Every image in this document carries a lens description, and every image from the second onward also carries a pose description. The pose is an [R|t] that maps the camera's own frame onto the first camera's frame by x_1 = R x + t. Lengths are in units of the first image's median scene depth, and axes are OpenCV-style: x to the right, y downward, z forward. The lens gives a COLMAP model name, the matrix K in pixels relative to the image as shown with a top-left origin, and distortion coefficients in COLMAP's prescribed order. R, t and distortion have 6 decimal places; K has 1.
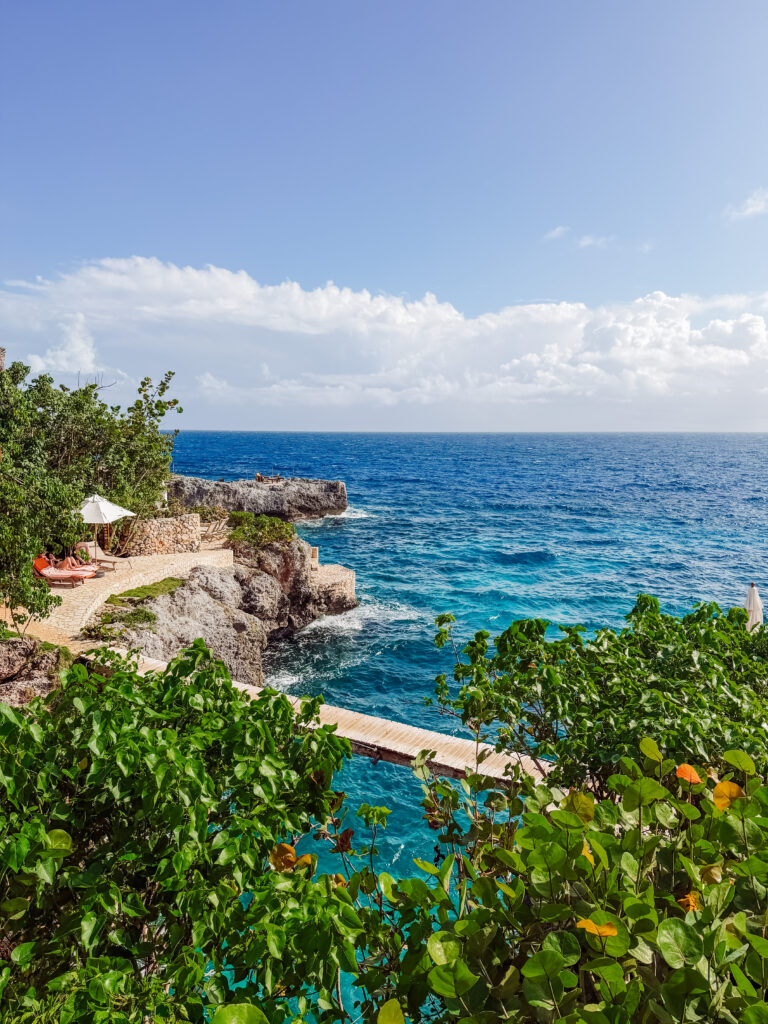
lens RADIAL K [[733.9, 0, 384.0], [0, 733.9, 512.0], [0, 0, 1]] dist [0.069194, -0.002848]
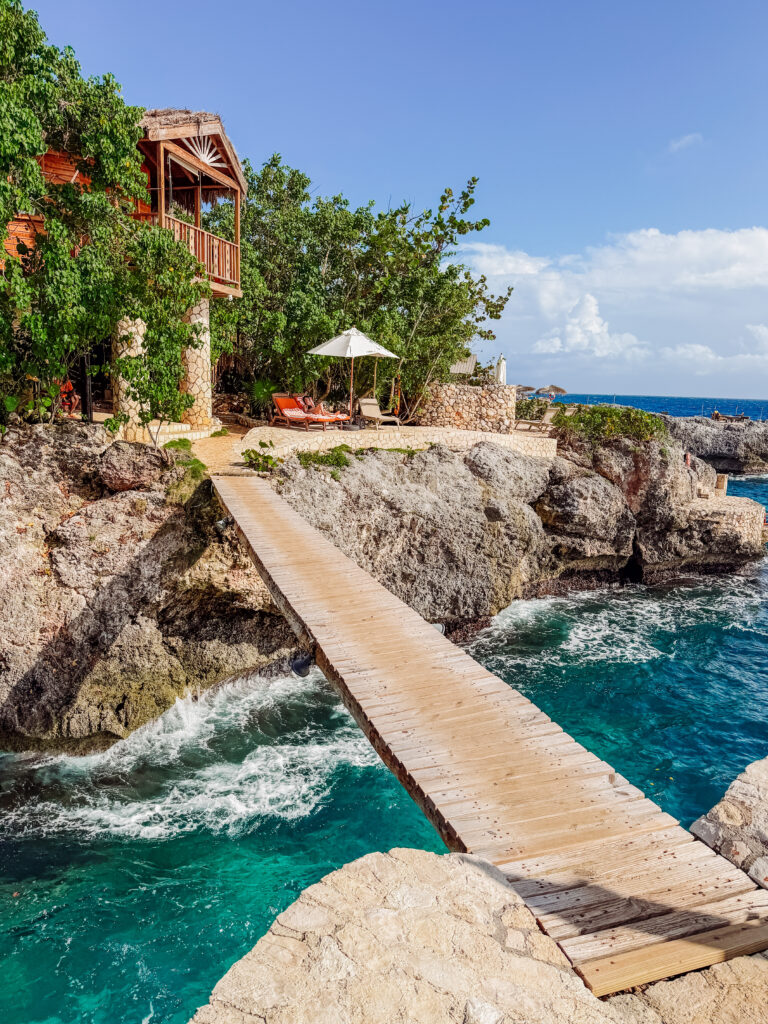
lens RADIAL K [[733.9, 0, 384.0], [0, 733.9, 512.0], [0, 0, 1]] dist [0.069194, -0.002848]
pose [[0.790144, 0.127865, -0.599436, 0.114002], [-0.104203, 0.991784, 0.074201, 0.085122], [0.603999, 0.003834, 0.796976, 0.274165]]
